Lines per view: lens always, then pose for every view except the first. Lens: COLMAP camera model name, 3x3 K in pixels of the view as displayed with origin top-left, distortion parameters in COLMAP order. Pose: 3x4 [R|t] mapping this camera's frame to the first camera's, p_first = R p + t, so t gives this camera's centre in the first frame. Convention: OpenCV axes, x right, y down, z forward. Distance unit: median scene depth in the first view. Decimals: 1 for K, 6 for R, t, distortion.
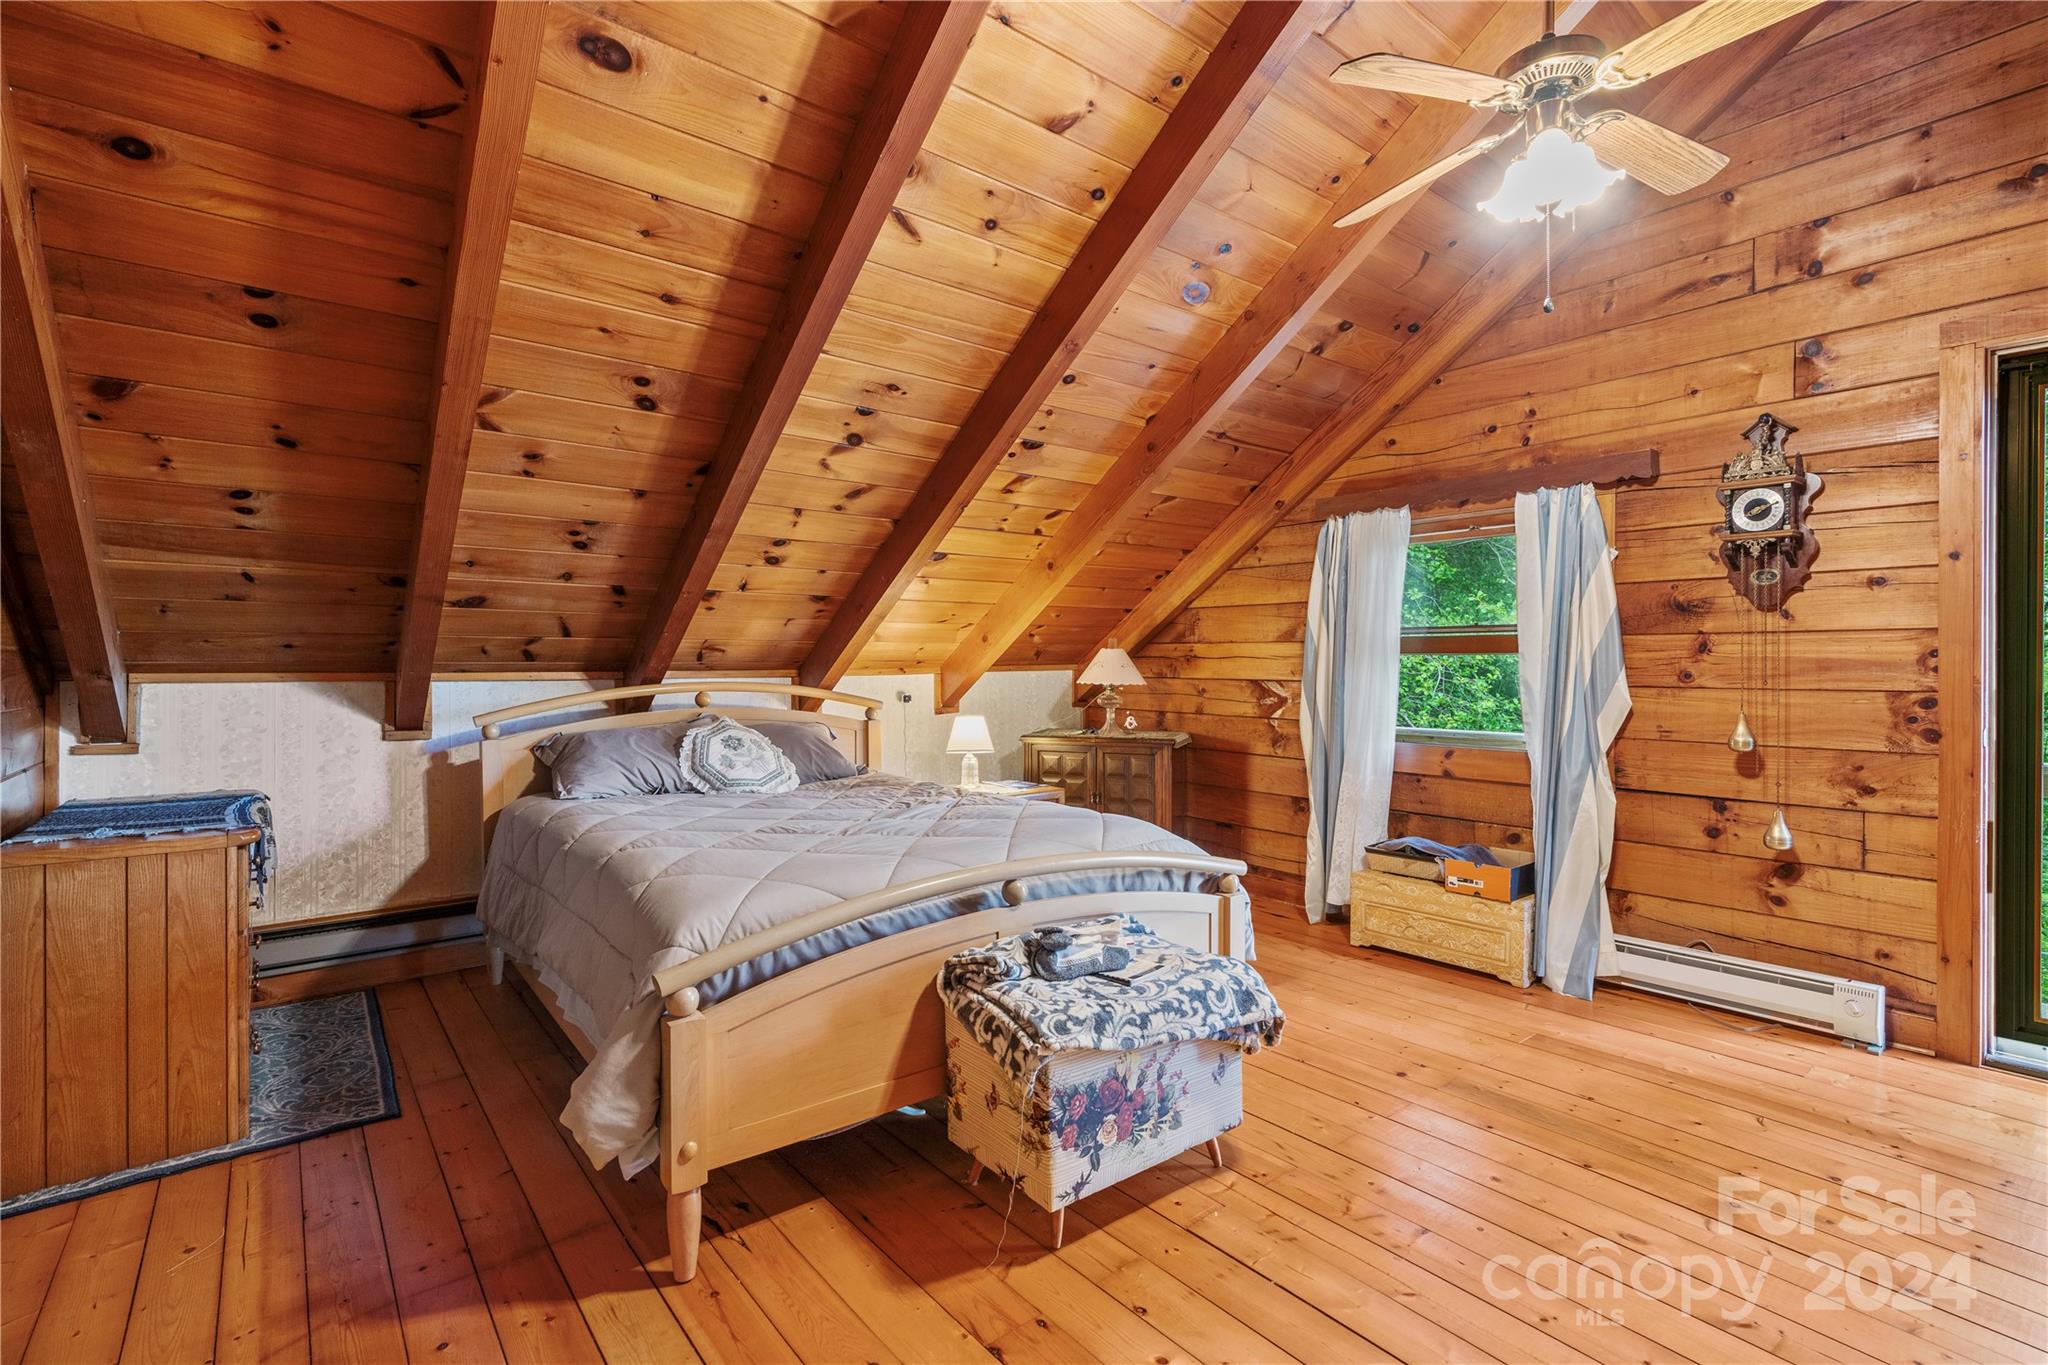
lens RADIAL K [[928.8, 0, 1020.0], [0, 928.8, 677.2], [0, 0, 1]] dist [-0.014927, 0.001739]
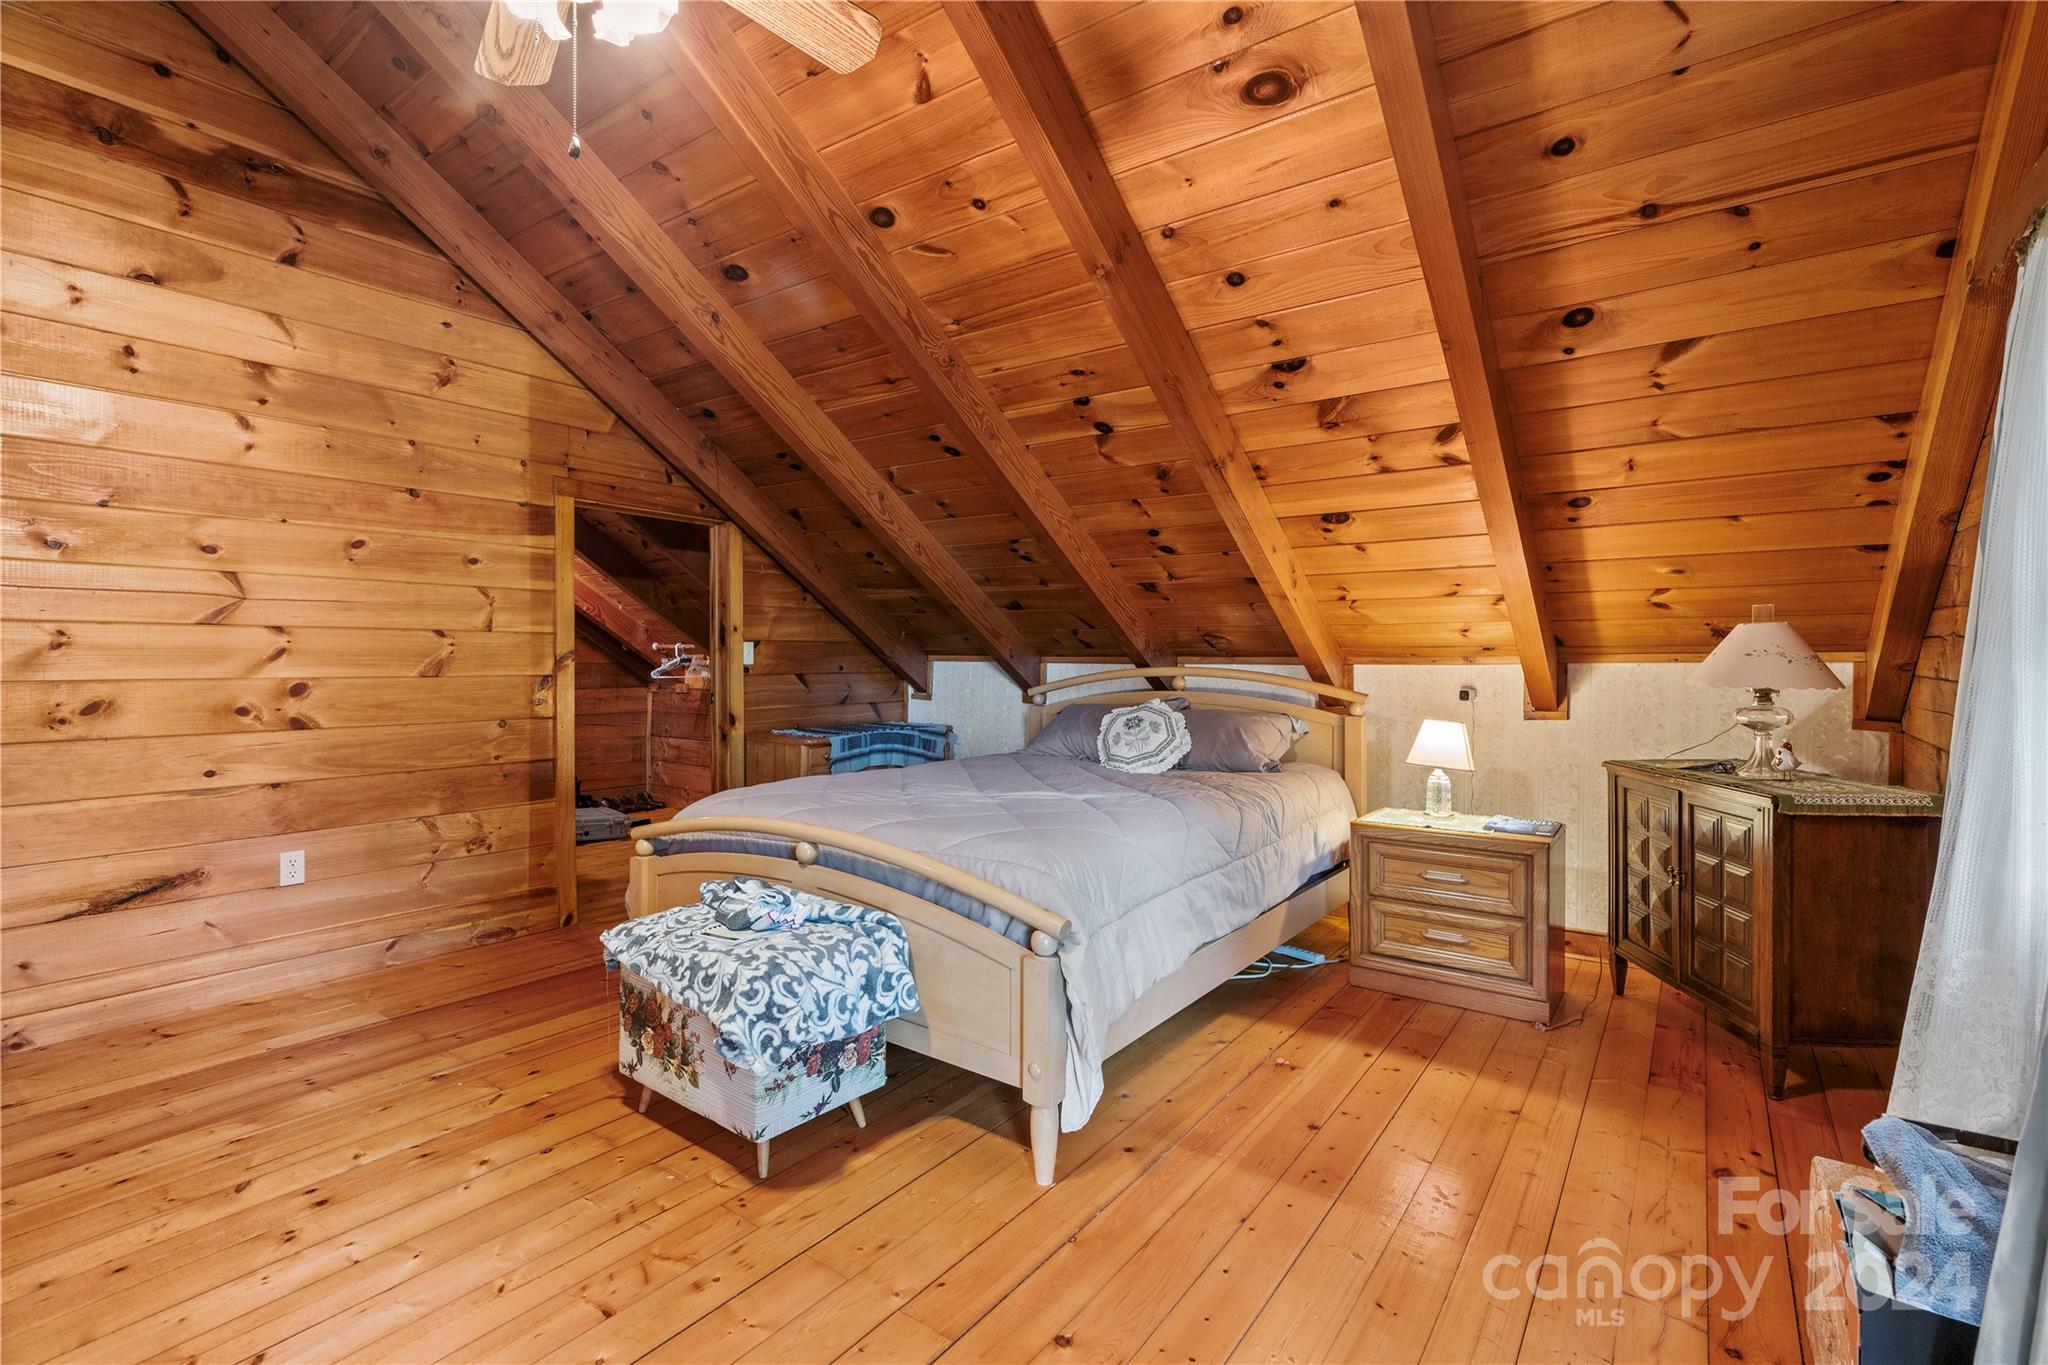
lens RADIAL K [[928.8, 0, 1024.1], [0, 928.8, 661.7], [0, 0, 1]] dist [-0.014927, 0.001739]
pose [[0.271303, 0.011454, -0.962426, 1.296755], [-0.016542, 0.999837, 0.007236, -0.012508], [0.962352, 0.013957, 0.271448, 1.078981]]
